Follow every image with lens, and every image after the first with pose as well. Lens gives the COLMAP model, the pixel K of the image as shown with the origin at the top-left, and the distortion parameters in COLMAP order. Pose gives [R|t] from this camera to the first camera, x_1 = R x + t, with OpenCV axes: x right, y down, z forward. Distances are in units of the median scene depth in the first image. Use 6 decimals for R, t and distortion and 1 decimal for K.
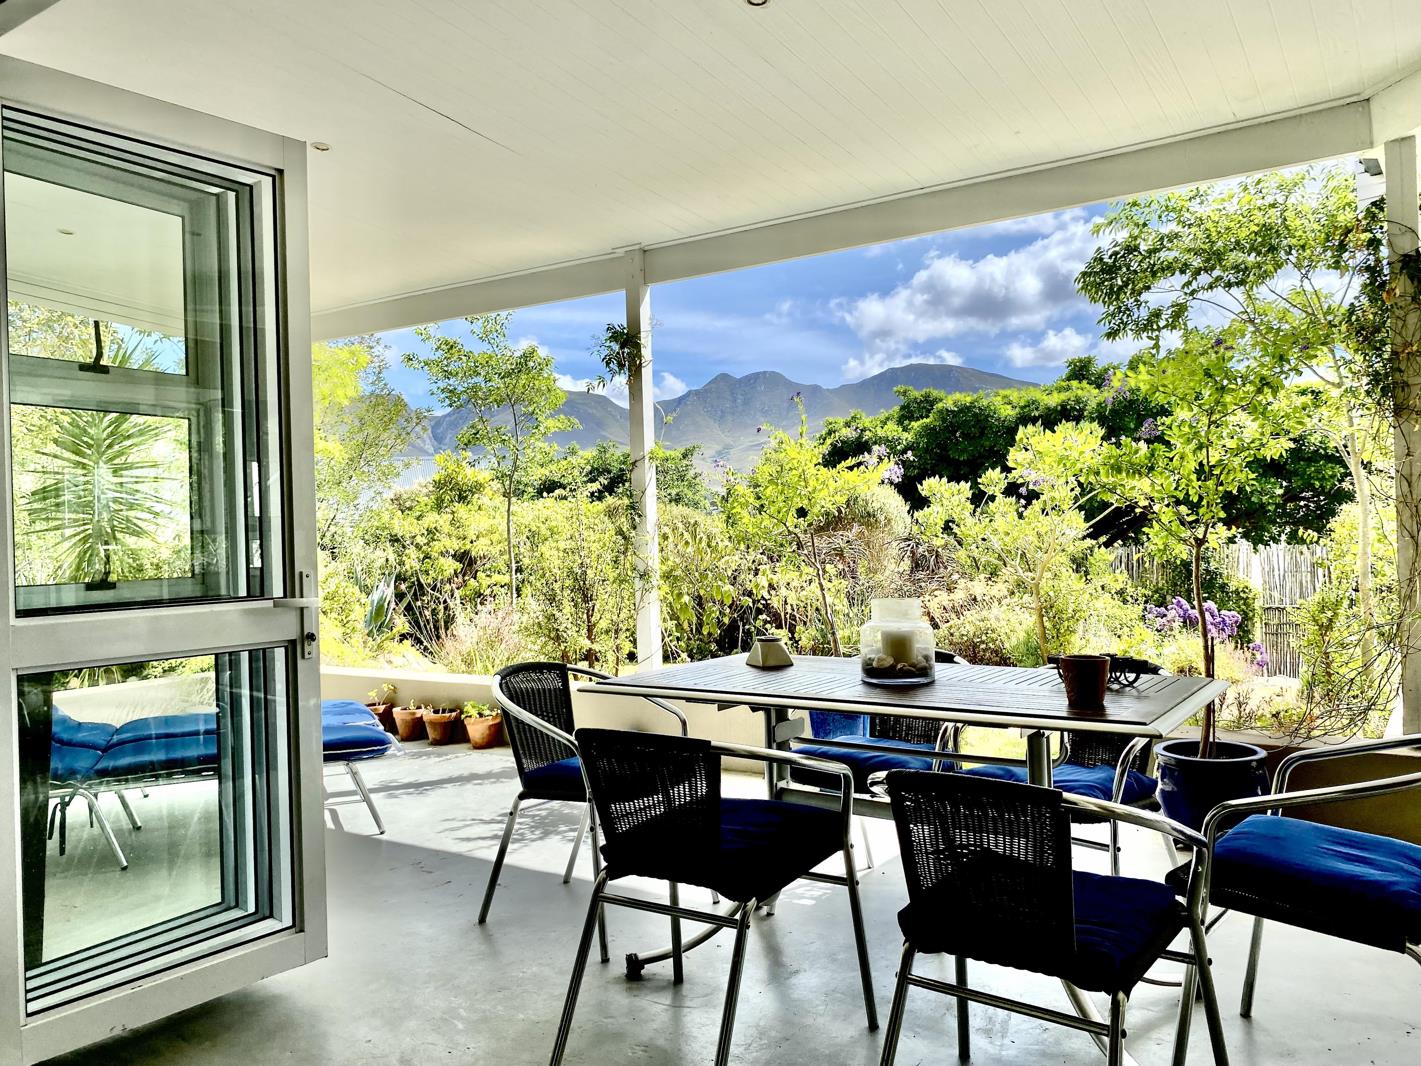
lens RADIAL K [[1116.5, 0, 710.5], [0, 1116.5, 533.0], [0, 0, 1]] dist [-0.004944, -0.001333]
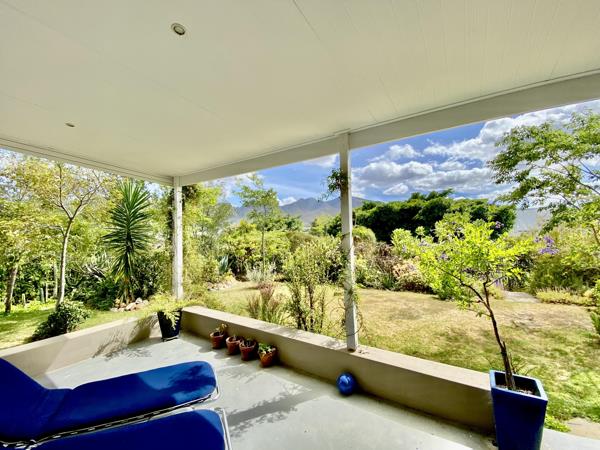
lens RADIAL K [[249.0, 0, 300.0], [0, 249.0, 225.0], [0, 0, 1]] dist [0.027674, 0.000002]
pose [[0.999988, -0.000883, 0.004785, -0.096893], [0.001048, 0.999405, -0.034471, -0.042682], [-0.004752, 0.034475, 0.999394, 0.342148]]
